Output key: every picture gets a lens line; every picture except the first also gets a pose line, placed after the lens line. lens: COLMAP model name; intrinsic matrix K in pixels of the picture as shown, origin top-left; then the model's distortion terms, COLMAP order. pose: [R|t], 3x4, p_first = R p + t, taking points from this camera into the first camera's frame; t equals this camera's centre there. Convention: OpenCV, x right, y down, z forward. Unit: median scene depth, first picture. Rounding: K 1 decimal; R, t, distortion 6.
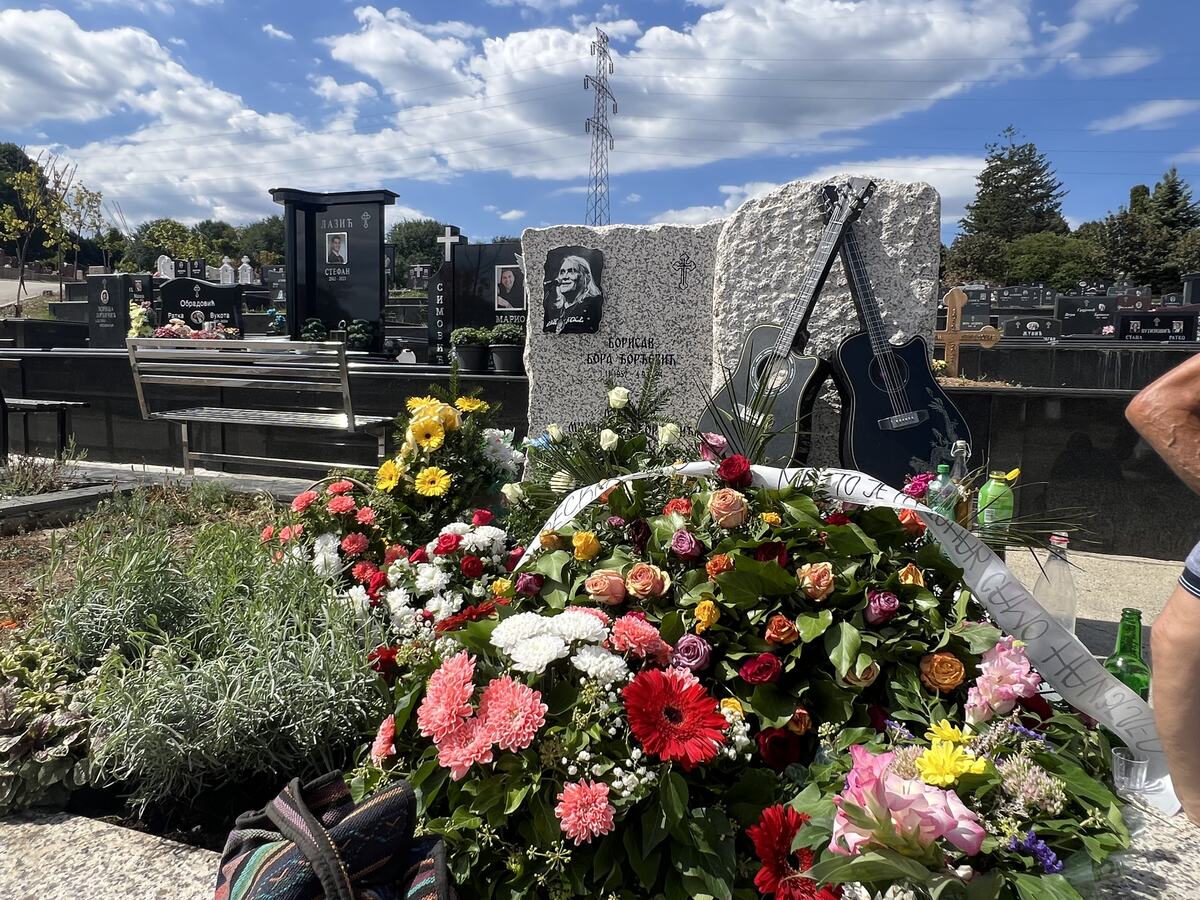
lens RADIAL K [[762.7, 0, 599.2], [0, 762.7, 450.2], [0, 0, 1]] dist [-0.003184, -0.001028]
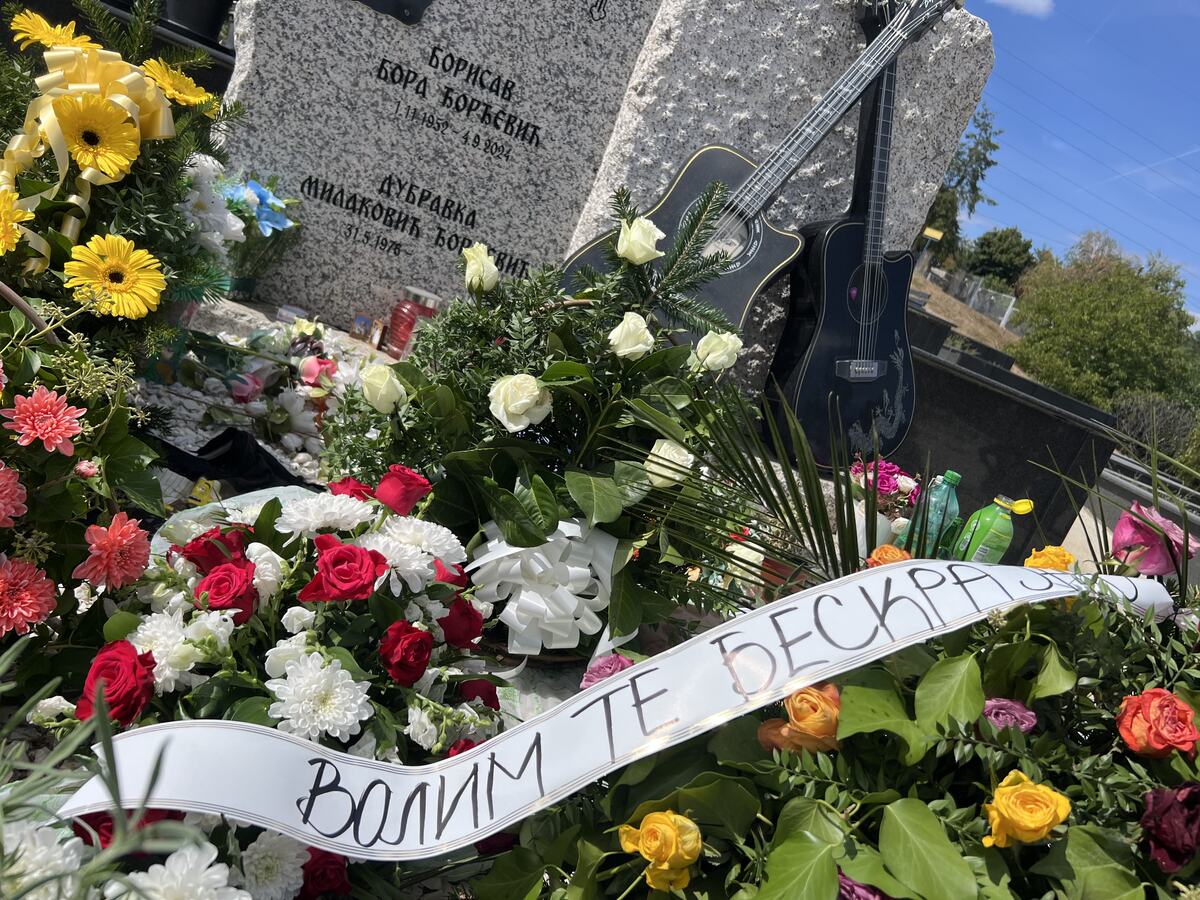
lens RADIAL K [[915.0, 0, 600.4], [0, 915.0, 449.8], [0, 0, 1]] dist [0.031867, -0.039756]
pose [[0.813718, 0.183553, 0.551518, -0.211398], [-0.311625, 0.938709, 0.147361, -0.017364], [-0.490666, -0.291777, 0.821044, 0.377989]]
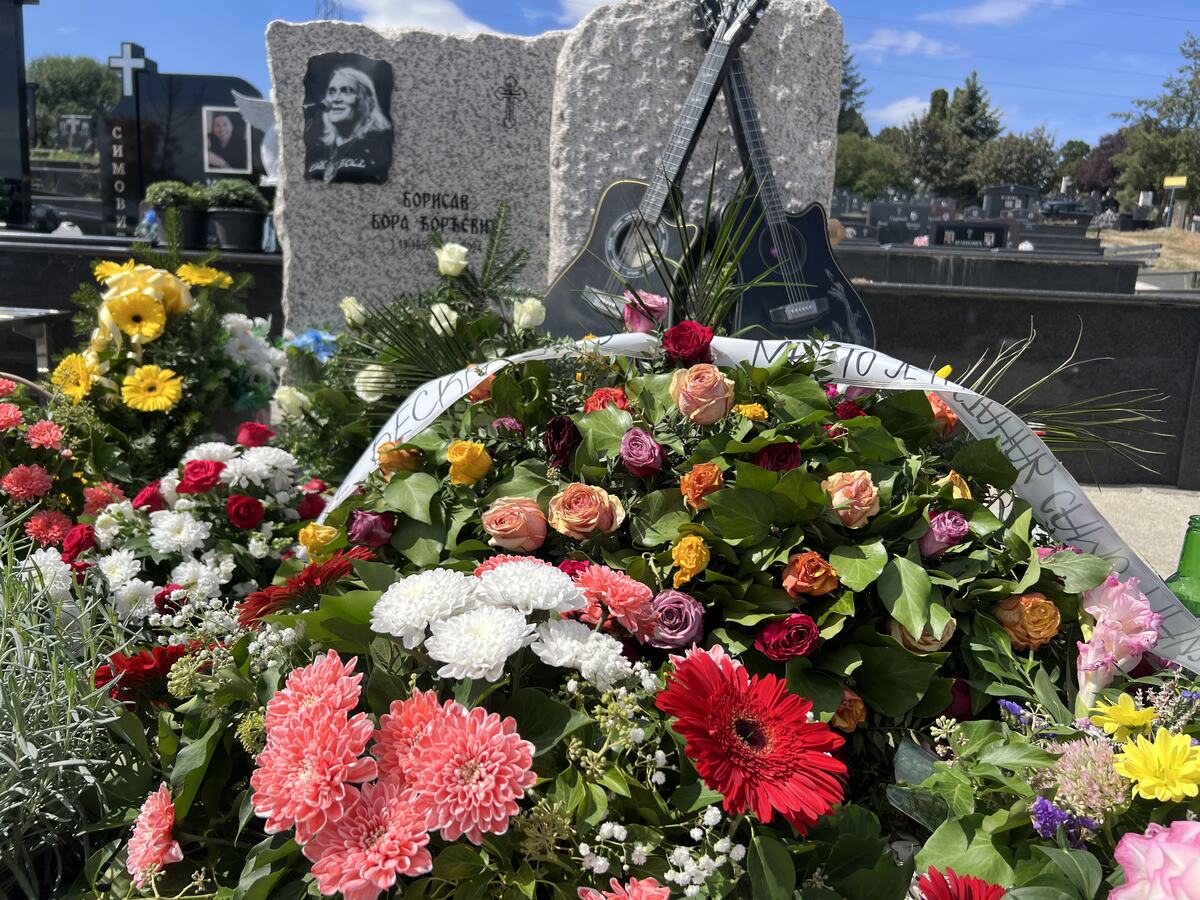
lens RADIAL K [[915.0, 0, 601.9], [0, 915.0, 455.6], [0, 0, 1]] dist [0.031867, -0.039756]
pose [[0.961351, -0.024996, 0.274189, -0.055408], [0.001954, 0.996465, 0.083987, 0.027470], [-0.275319, -0.080205, 0.958001, 0.123603]]
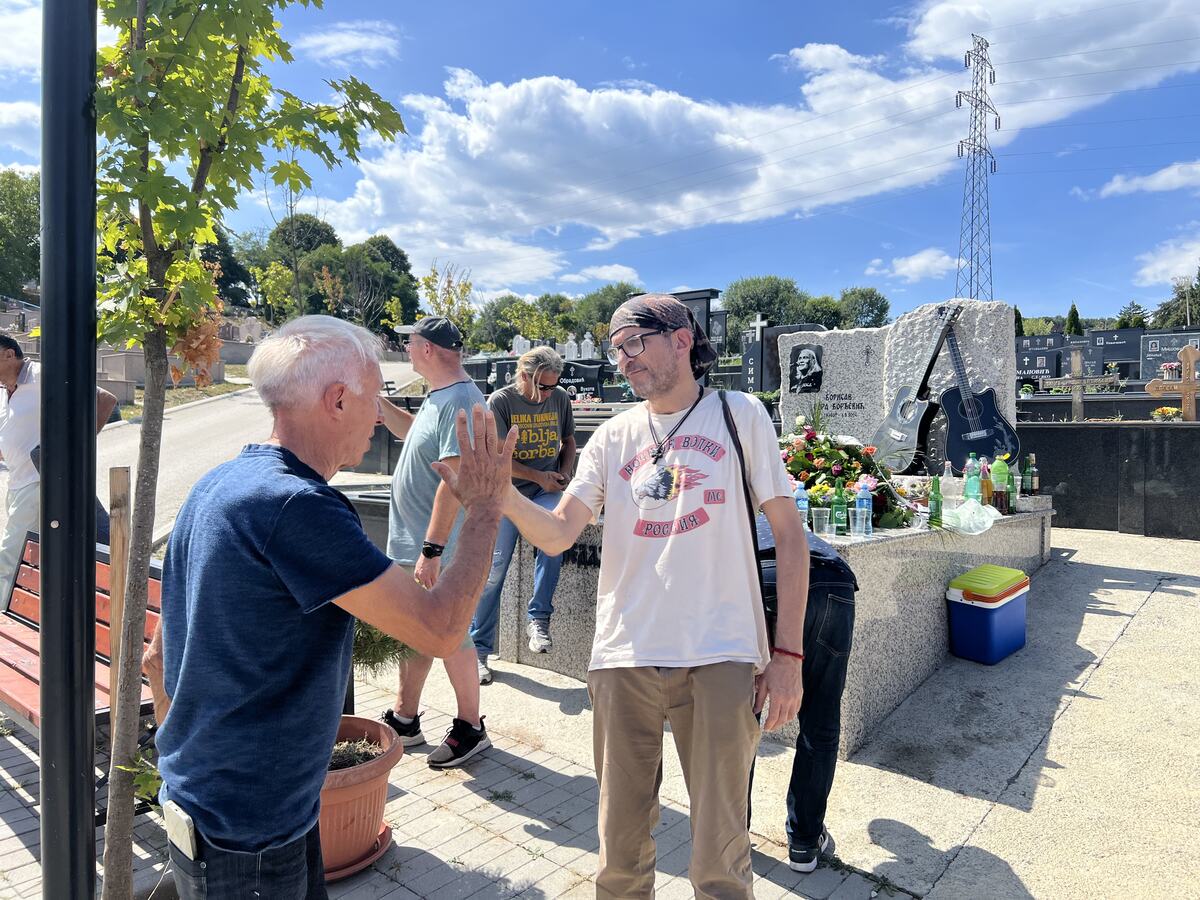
lens RADIAL K [[915.0, 0, 584.3], [0, 915.0, 441.0], [0, 0, 1]] dist [0.031867, -0.039756]
pose [[0.914351, -0.007484, -0.404853, 0.388167], [-0.036809, 0.994153, -0.101509, 0.207644], [0.403245, 0.107717, 0.908730, -1.214459]]
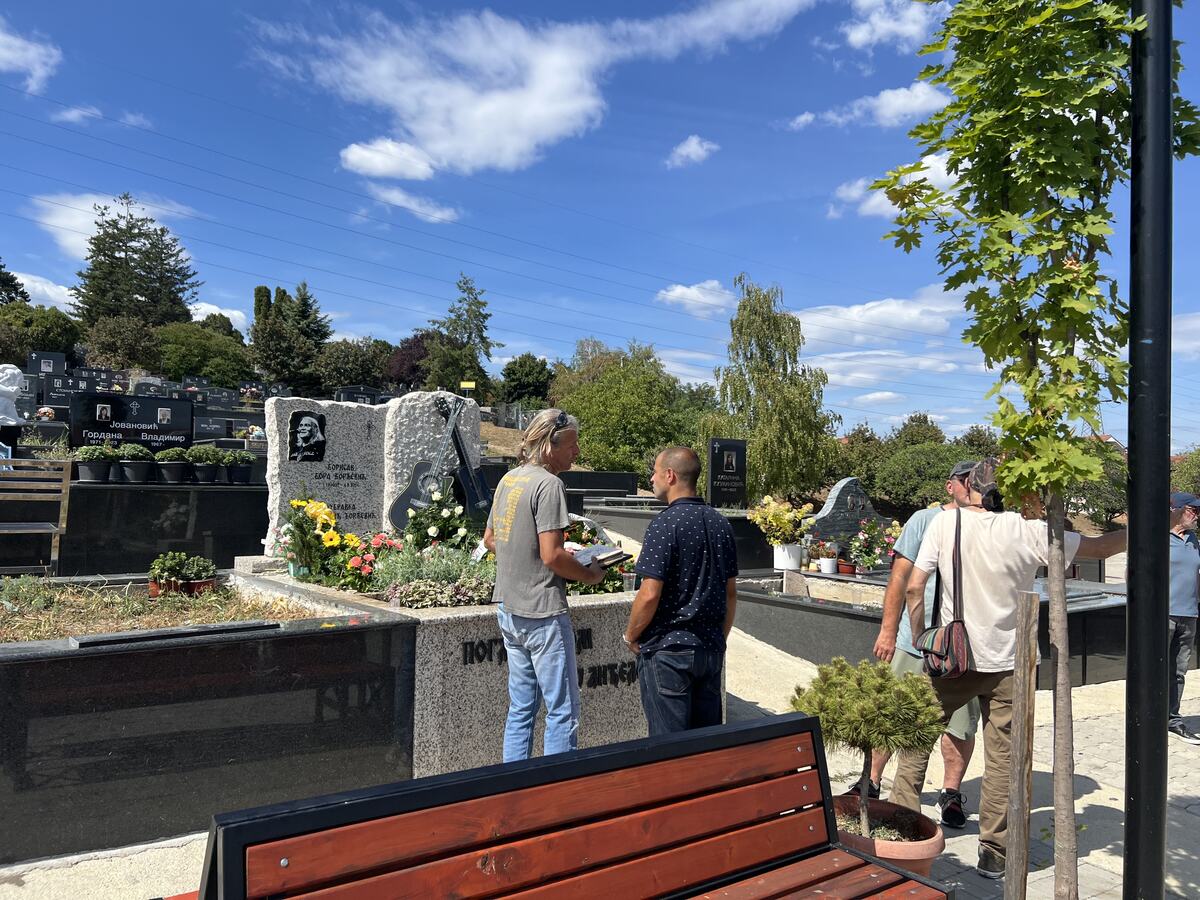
lens RADIAL K [[915.0, 0, 617.8], [0, 915.0, 460.5], [0, 0, 1]] dist [0.031867, -0.039756]
pose [[0.540092, 0.011712, 0.841524, -1.544664], [0.080496, 0.994600, -0.065505, 0.039009], [-0.837747, 0.103118, 0.536233, -0.758446]]
